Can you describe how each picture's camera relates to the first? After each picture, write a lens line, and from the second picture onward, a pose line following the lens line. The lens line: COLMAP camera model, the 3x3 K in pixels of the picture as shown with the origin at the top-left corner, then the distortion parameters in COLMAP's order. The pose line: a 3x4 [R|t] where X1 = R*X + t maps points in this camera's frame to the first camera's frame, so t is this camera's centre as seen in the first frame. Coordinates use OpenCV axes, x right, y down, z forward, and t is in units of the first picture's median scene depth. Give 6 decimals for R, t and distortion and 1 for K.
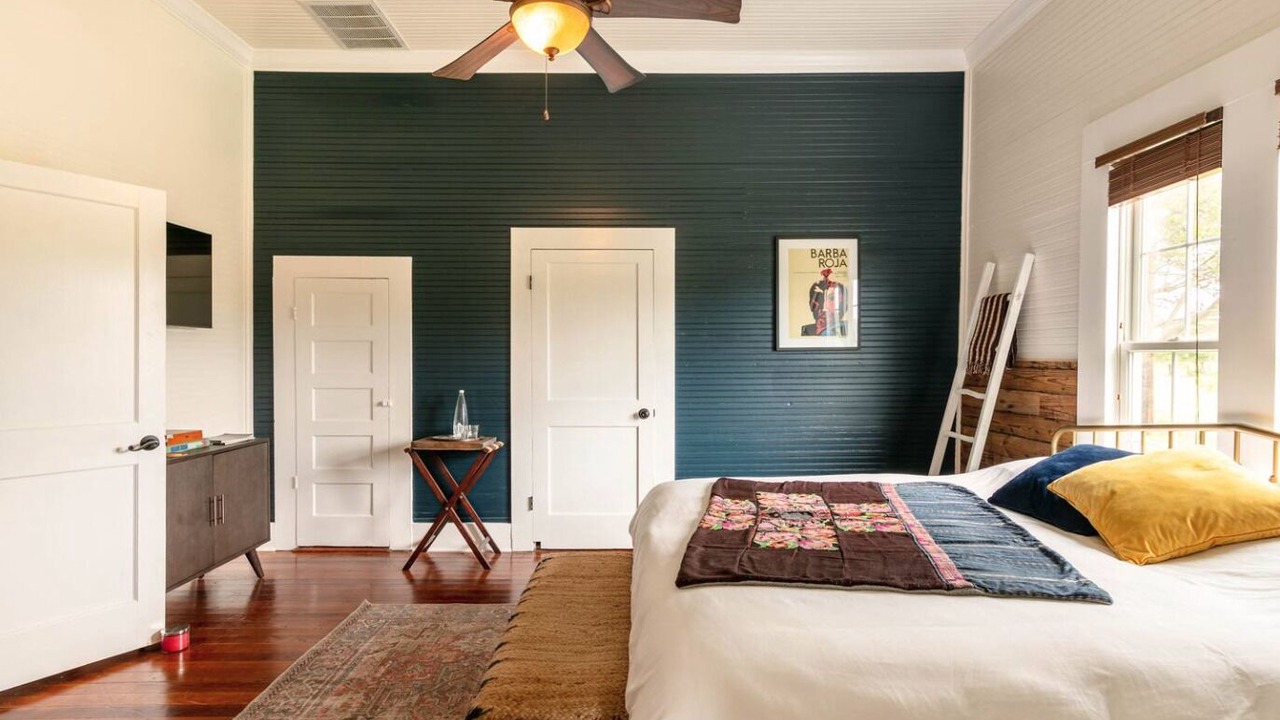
lens RADIAL K [[645.4, 0, 640.0], [0, 645.4, 360.0], [0, 0, 1]] dist [0.001781, 0.000121]
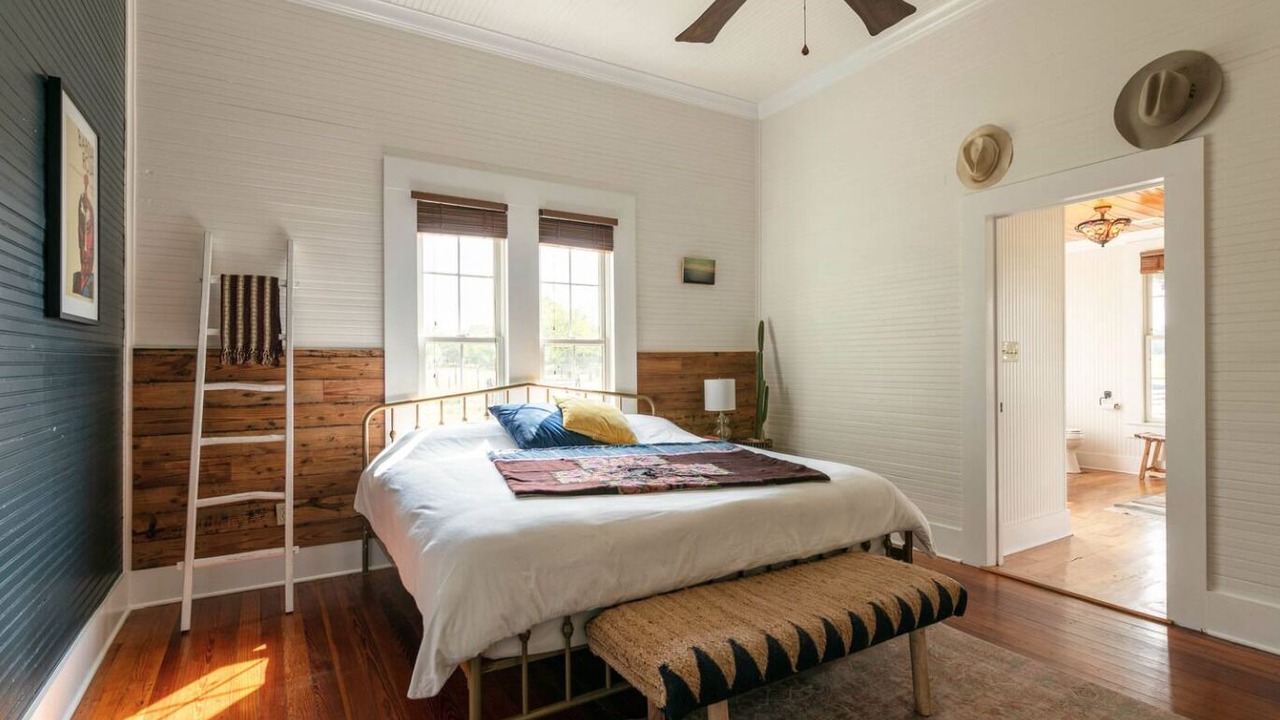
lens RADIAL K [[645.4, 0, 640.0], [0, 645.4, 360.0], [0, 0, 1]] dist [0.001781, 0.000121]
pose [[-0.513183, 0.018321, 0.858084, -0.572824], [0.019161, 0.999768, -0.009886, 0.041293], [-0.858066, 0.011368, -0.513414, 1.167548]]
